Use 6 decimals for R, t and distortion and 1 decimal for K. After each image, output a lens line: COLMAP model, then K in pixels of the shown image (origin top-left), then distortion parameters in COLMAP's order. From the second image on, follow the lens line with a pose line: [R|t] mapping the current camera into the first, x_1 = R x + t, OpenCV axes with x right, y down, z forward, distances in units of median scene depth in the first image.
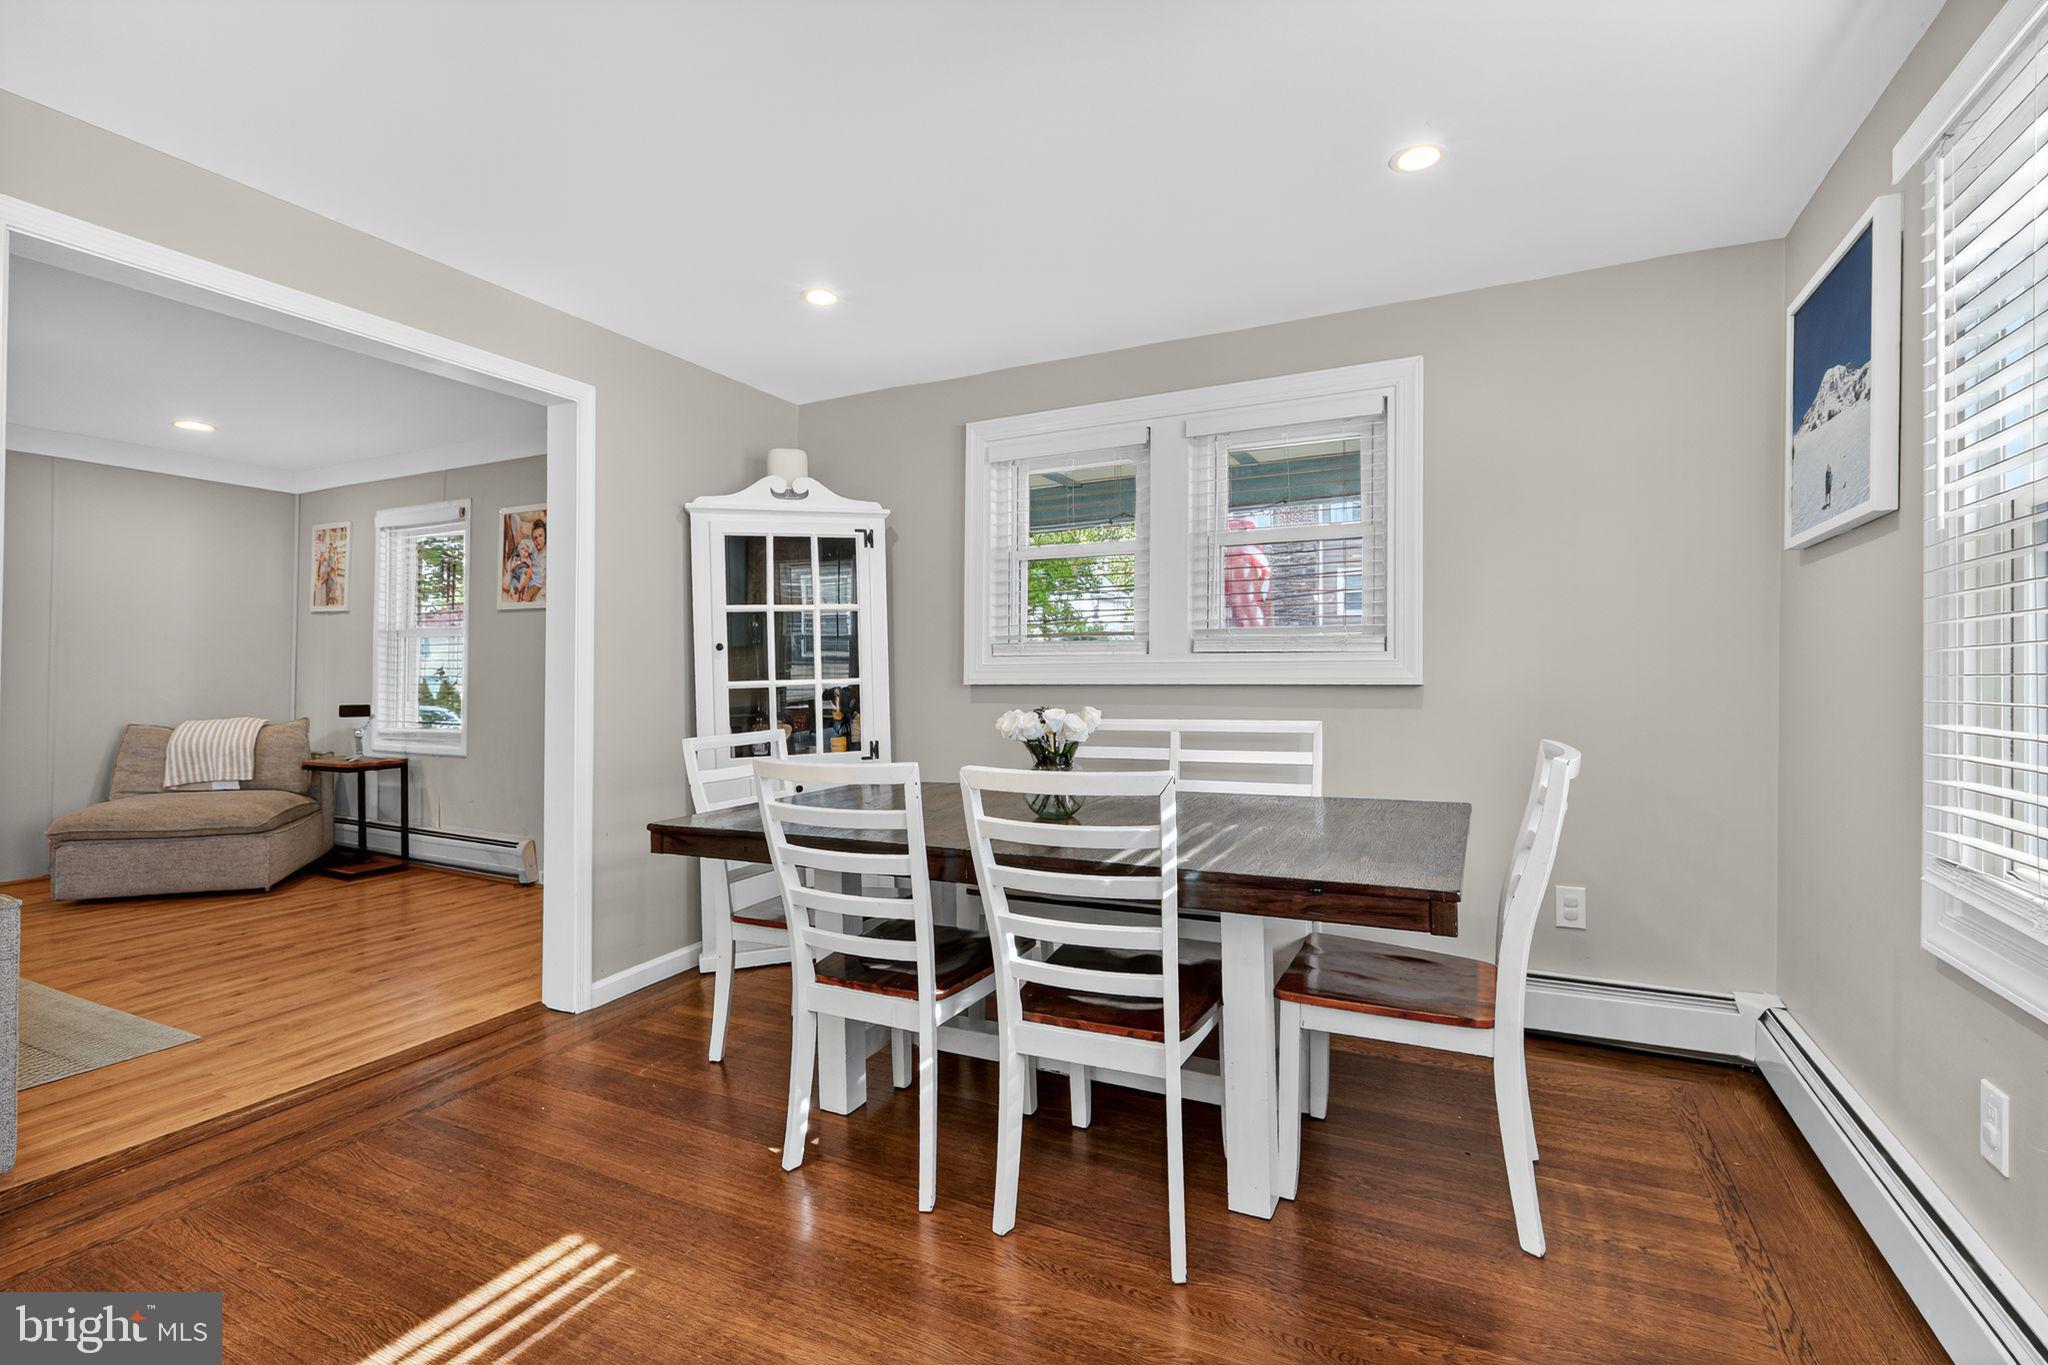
lens RADIAL K [[920.9, 0, 1026.3], [0, 920.9, 672.5], [0, 0, 1]] dist [-0.004457, 0.003542]
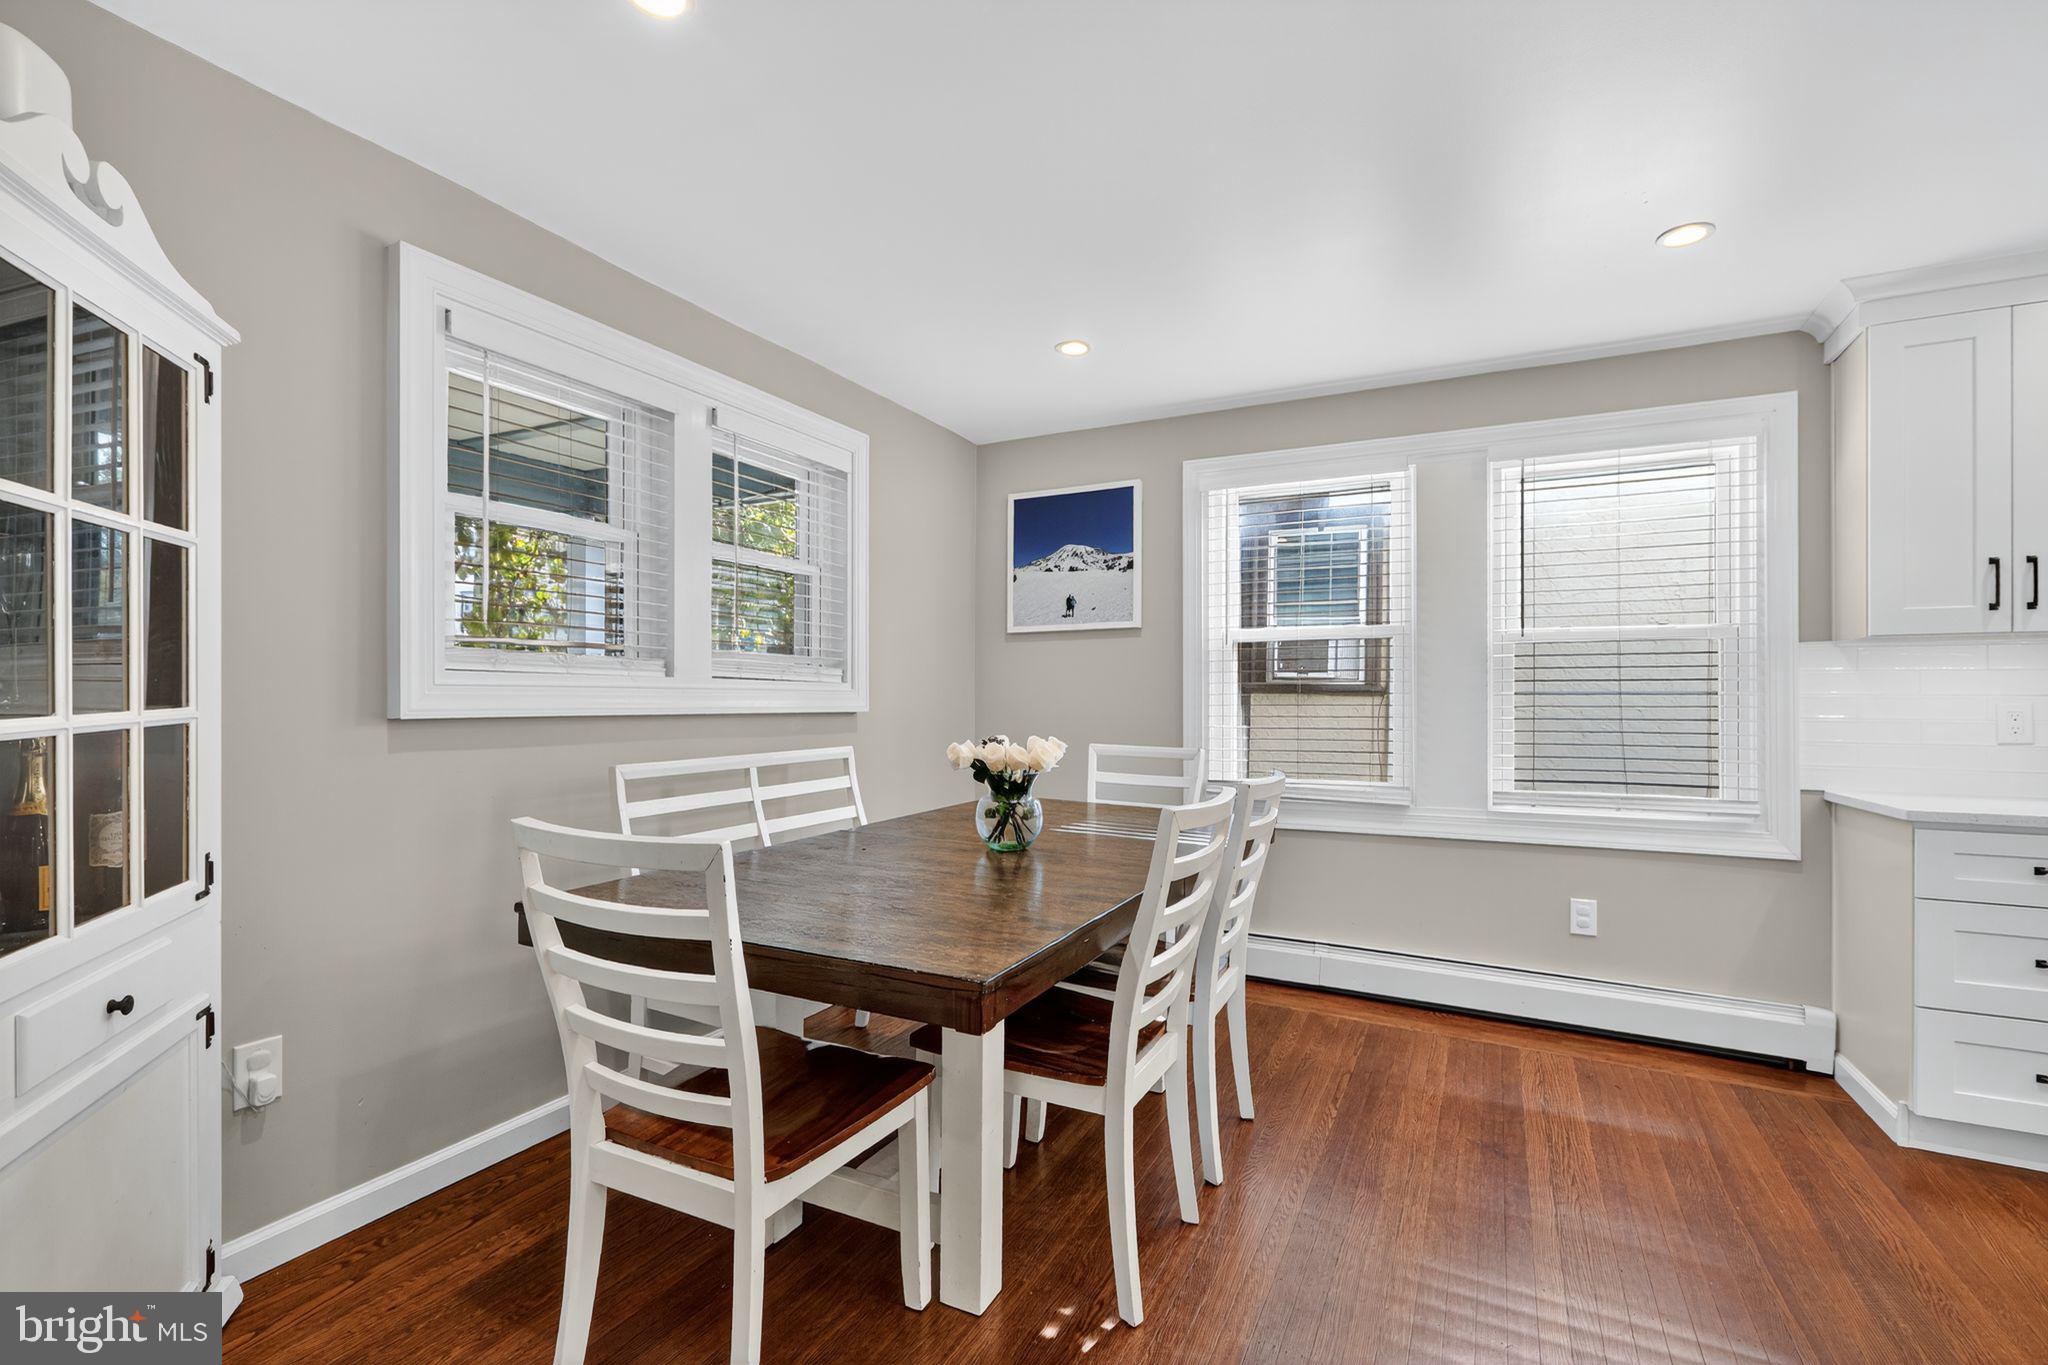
lens RADIAL K [[920.9, 0, 1028.8], [0, 920.9, 701.8], [0, 0, 1]] dist [-0.004457, 0.003542]
pose [[0.005262, 0.003457, 0.999980, -0.625072], [-0.004901, 0.999982, -0.003432, 0.003095], [-0.999974, -0.004882, 0.005279, 0.643643]]
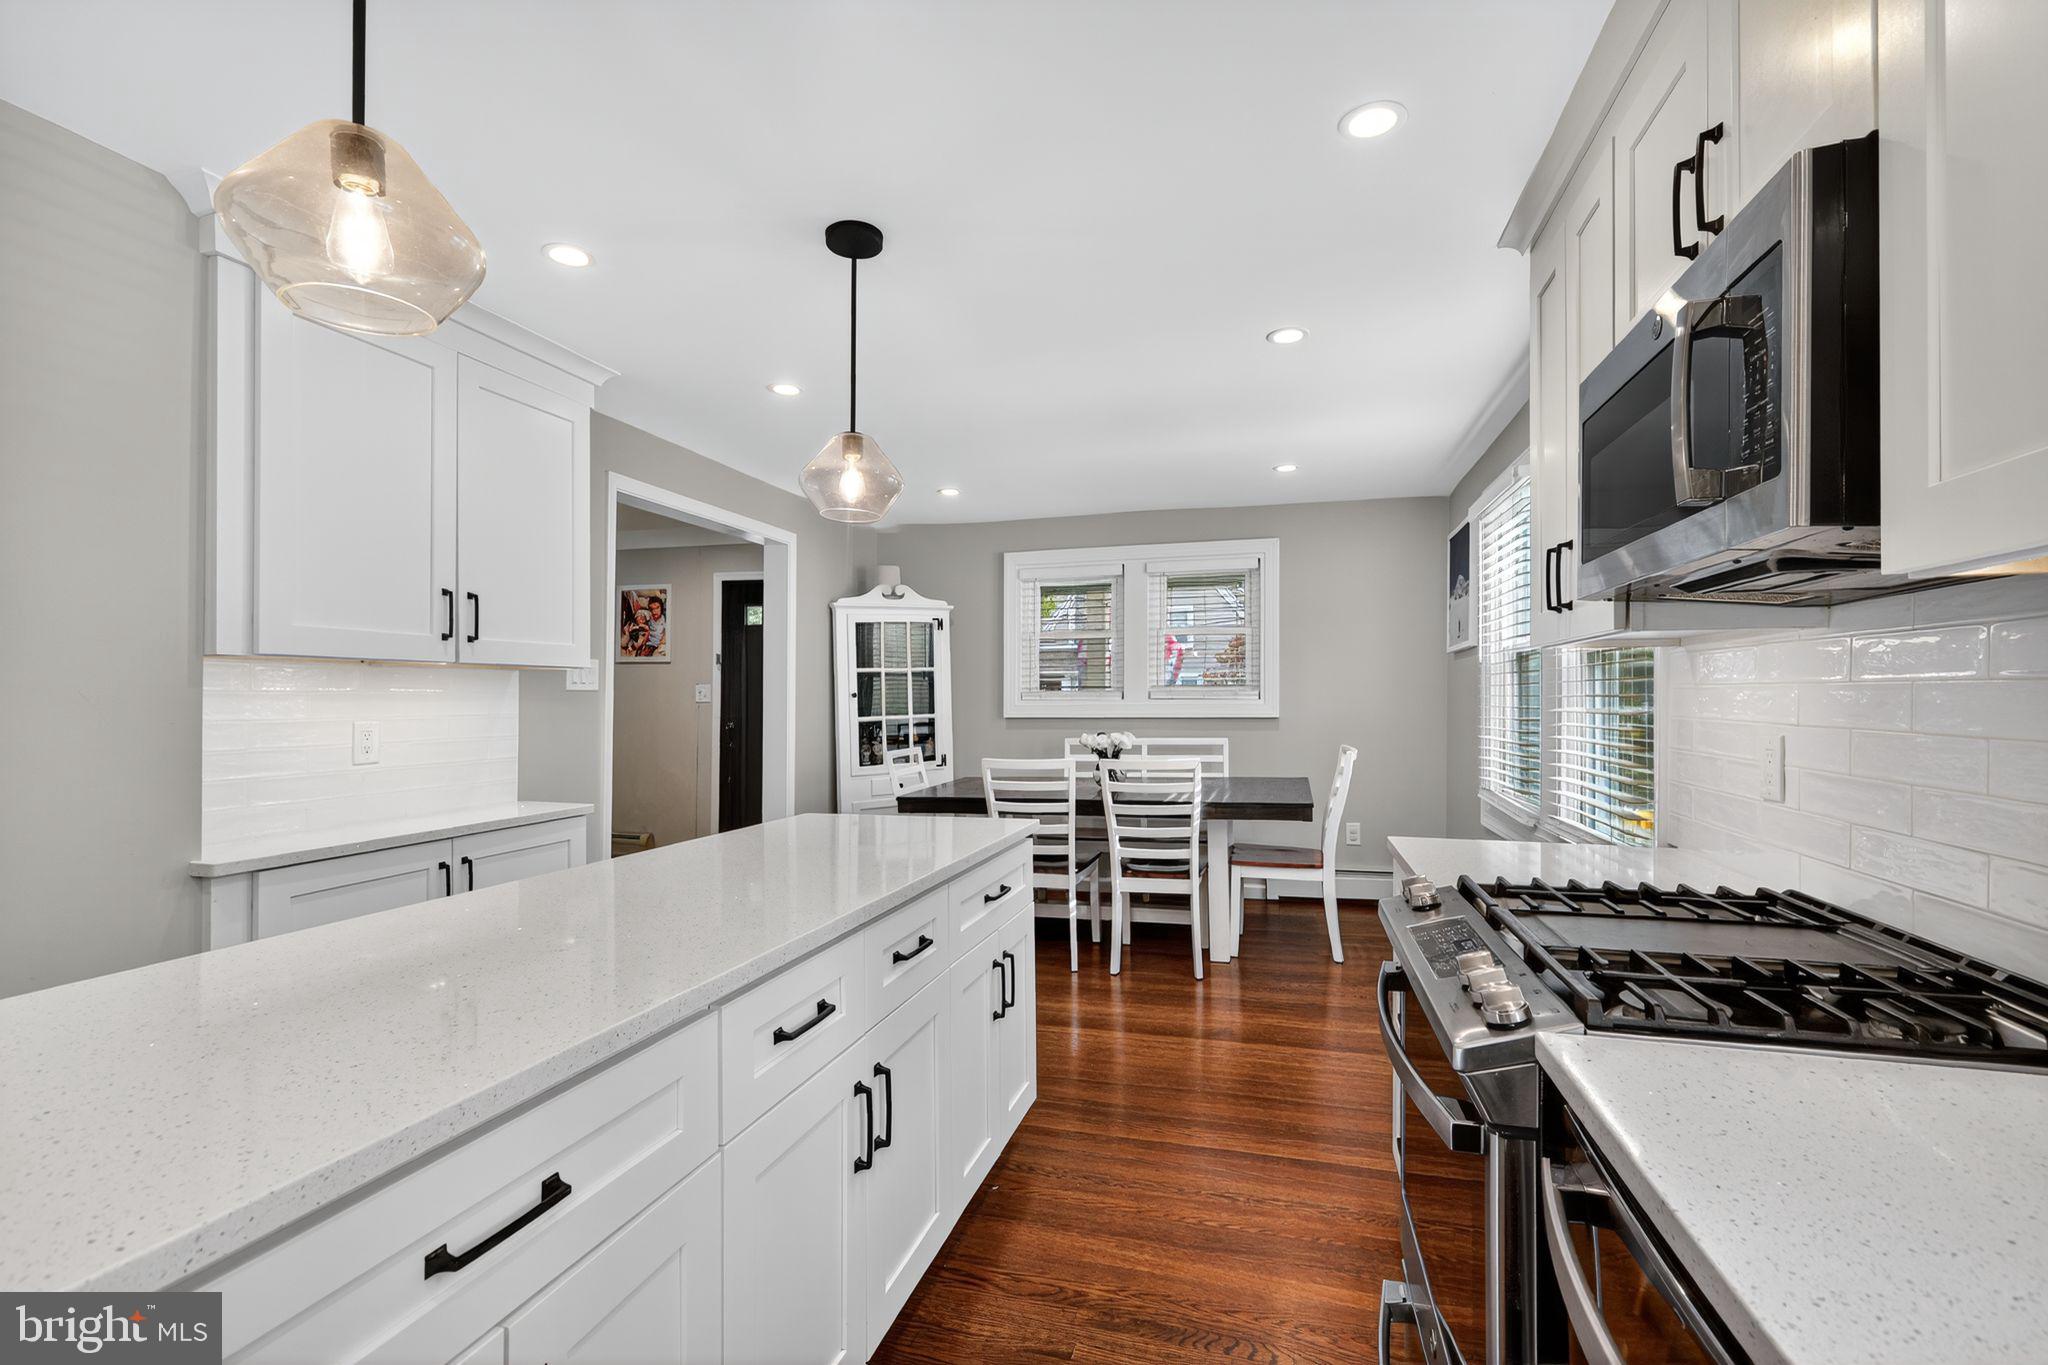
lens RADIAL K [[920.9, 0, 1028.9], [0, 920.9, 691.1], [0, 0, 1]] dist [-0.004457, 0.003542]
pose [[0.981142, -0.001181, 0.193286, -0.340179], [0.002101, 0.999987, -0.004556, -0.026380], [-0.193278, 0.004876, 0.981132, -0.579197]]
